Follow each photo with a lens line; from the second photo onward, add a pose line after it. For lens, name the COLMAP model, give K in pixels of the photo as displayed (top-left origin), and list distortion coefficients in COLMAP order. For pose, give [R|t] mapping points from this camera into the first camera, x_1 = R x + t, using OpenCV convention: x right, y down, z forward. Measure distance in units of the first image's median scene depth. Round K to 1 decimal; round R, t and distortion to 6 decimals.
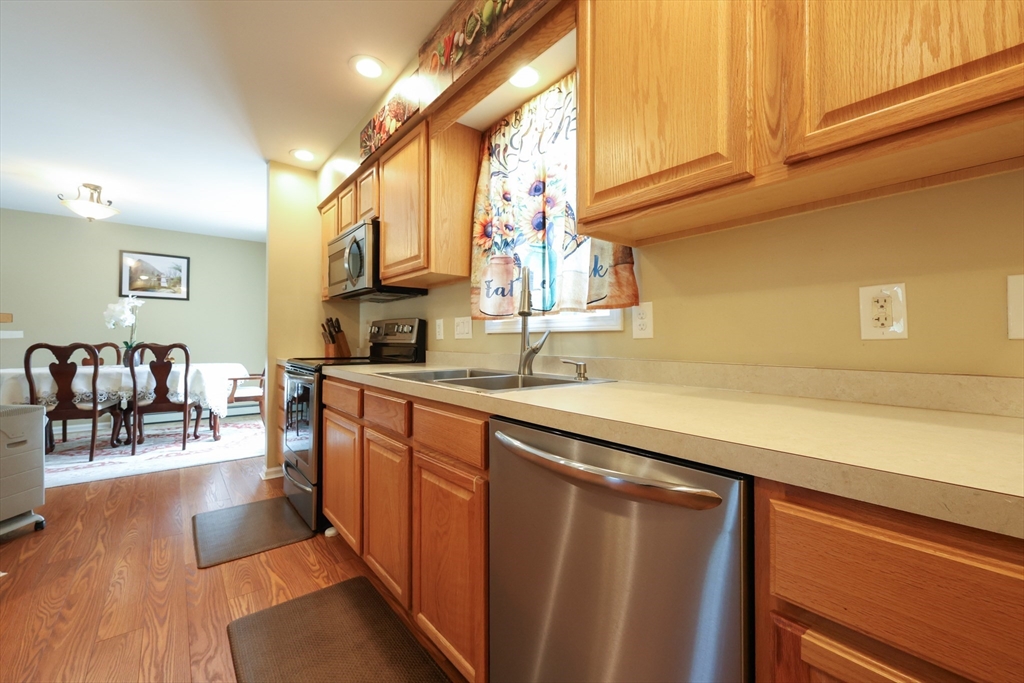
lens RADIAL K [[415.6, 0, 512.3], [0, 415.6, 336.8], [0, 0, 1]] dist [-0.000373, -0.000070]
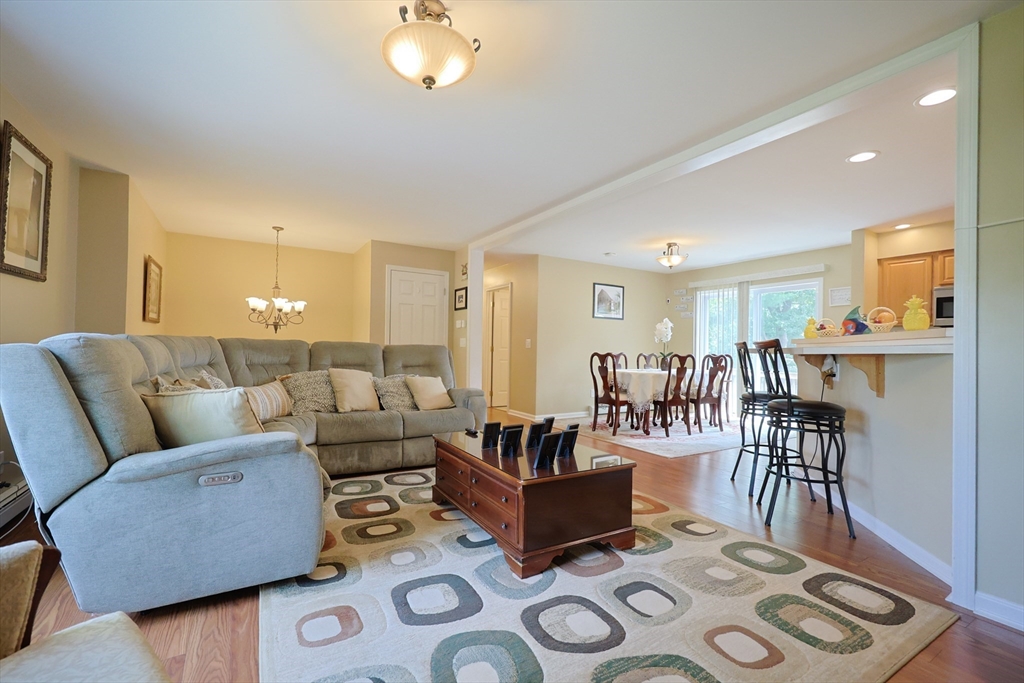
lens RADIAL K [[439.9, 0, 509.9], [0, 439.9, 344.7], [0, 0, 1]] dist [0.000633, 0.000006]
pose [[0.988621, 0.015222, -0.149657, -2.395408], [-0.015498, 0.999880, -0.000680, -0.009635], [0.149628, 0.002992, 0.988738, -1.050631]]
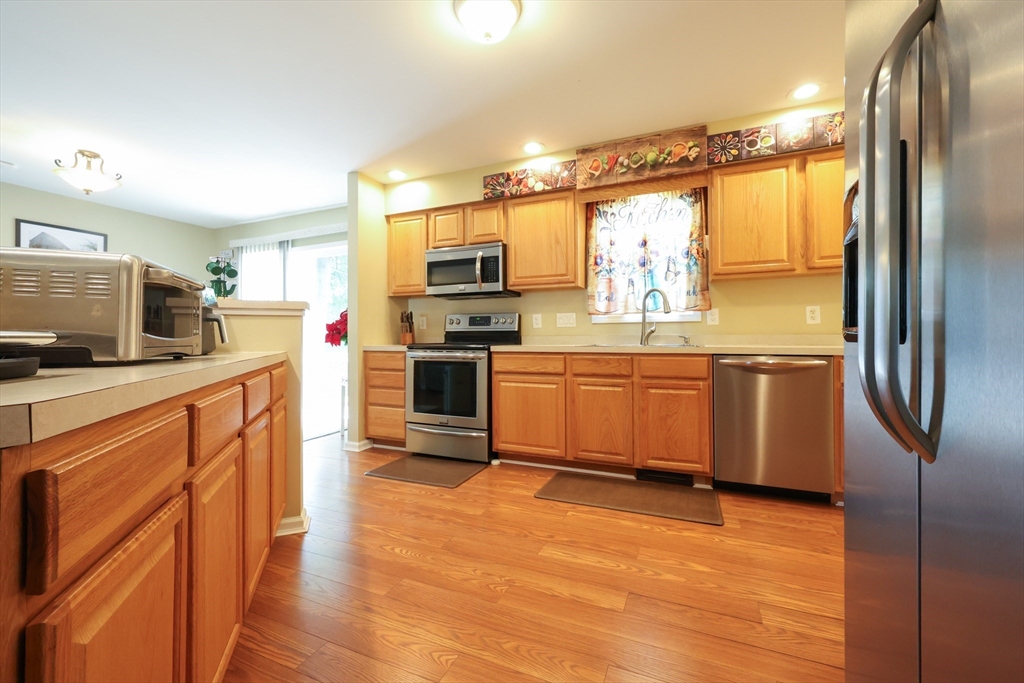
lens RADIAL K [[419.1, 0, 514.8], [0, 419.1, 332.2], [0, 0, 1]] dist [0.000009, 0.000200]
pose [[0.891592, -0.003043, 0.452829, -1.107928], [0.004178, 0.999990, -0.001505, 0.028007], [-0.452820, 0.003234, 0.891596, -0.335755]]
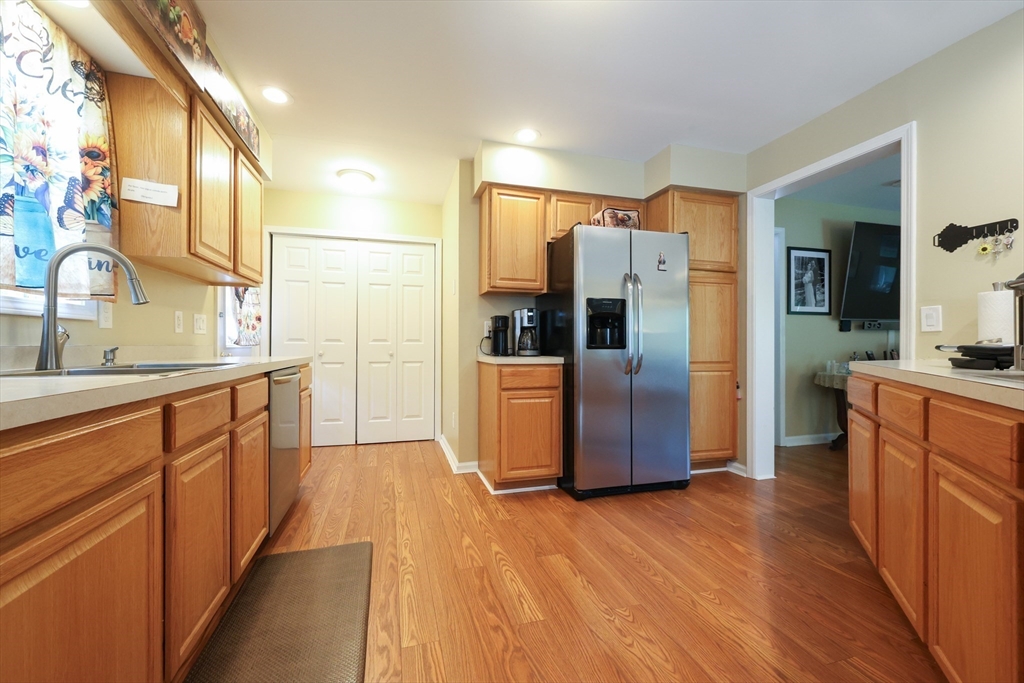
lens RADIAL K [[416.1, 0, 508.3], [0, 416.1, 344.0], [0, 0, 1]] dist [-0.000183, -0.000061]
pose [[-0.918307, -0.003054, 0.395857, -0.880952], [-0.005770, 0.999967, -0.005671, 0.032938], [-0.395827, -0.007492, -0.918295, 1.143235]]
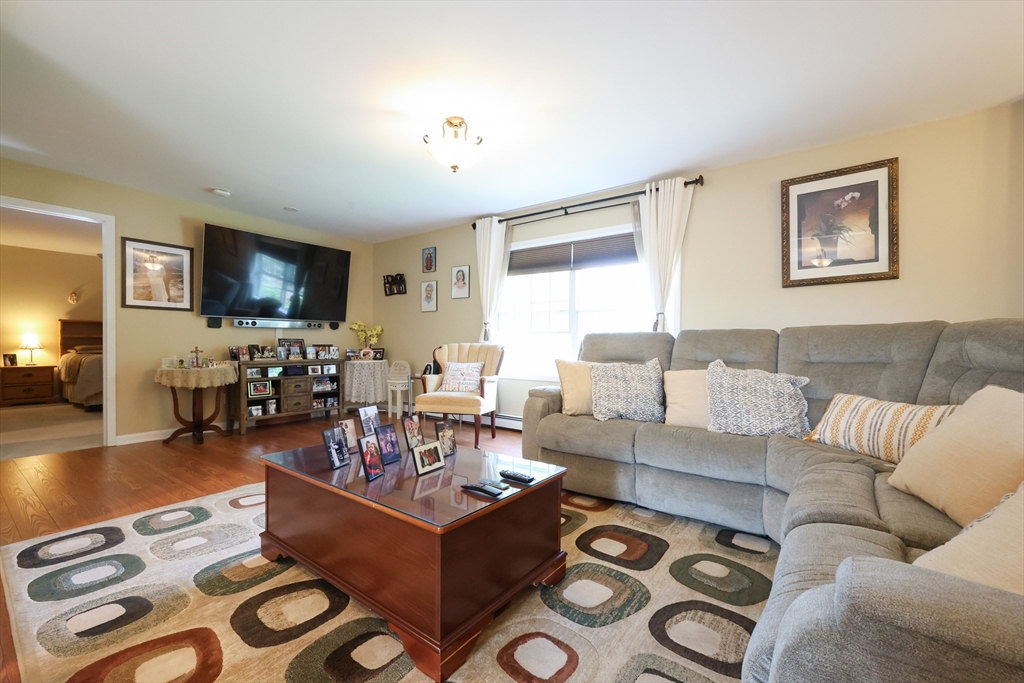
lens RADIAL K [[420.0, 0, 514.3], [0, 420.0, 344.2], [0, 0, 1]] dist [-0.000644, 0.000146]
pose [[-0.967974, -0.008326, -0.250911, -2.537141], [-0.006244, 0.999939, -0.009092, 0.044759], [0.250971, -0.007234, -0.967967, 1.094517]]
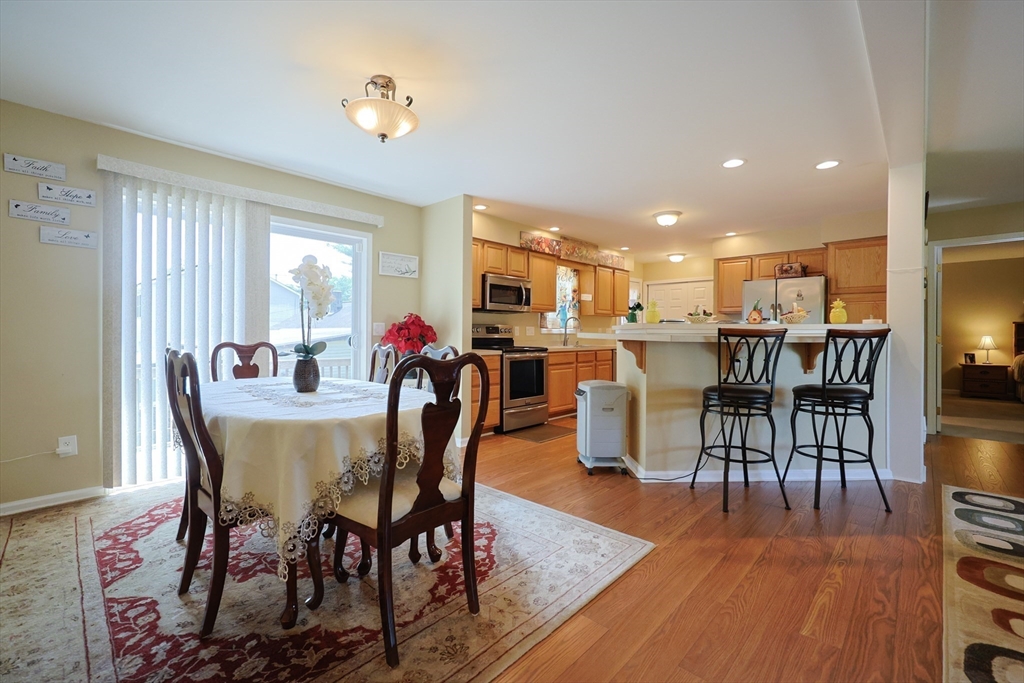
lens RADIAL K [[442.6, 0, 510.4], [0, 442.6, 338.0], [0, 0, 1]] dist [0.001972, -0.000308]
pose [[-0.129039, -0.013951, 0.991541, -3.015609], [-0.013836, 0.999829, 0.012267, -0.012436], [-0.991543, -0.012136, -0.129210, 1.621594]]
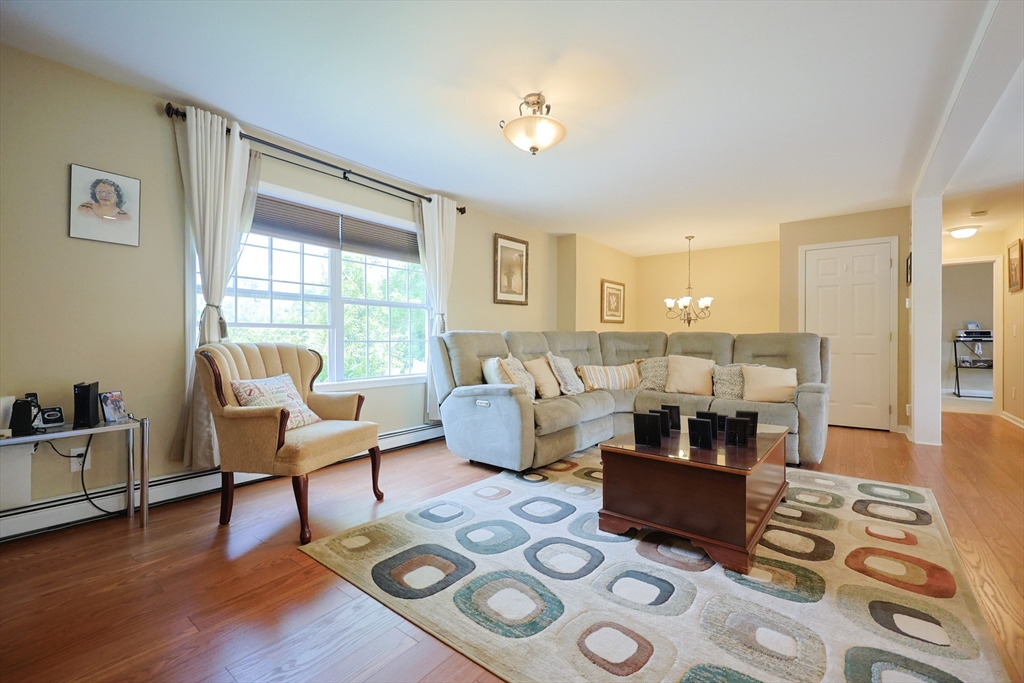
lens RADIAL K [[436.1, 0, 511.7], [0, 436.1, 339.2], [0, 0, 1]] dist [-0.001879, -0.000275]
pose [[0.214266, 0.000219, -0.976775, -1.494473], [0.005810, 0.999982, 0.001498, 0.014676], [0.976758, -0.005996, 0.214261, -0.557710]]
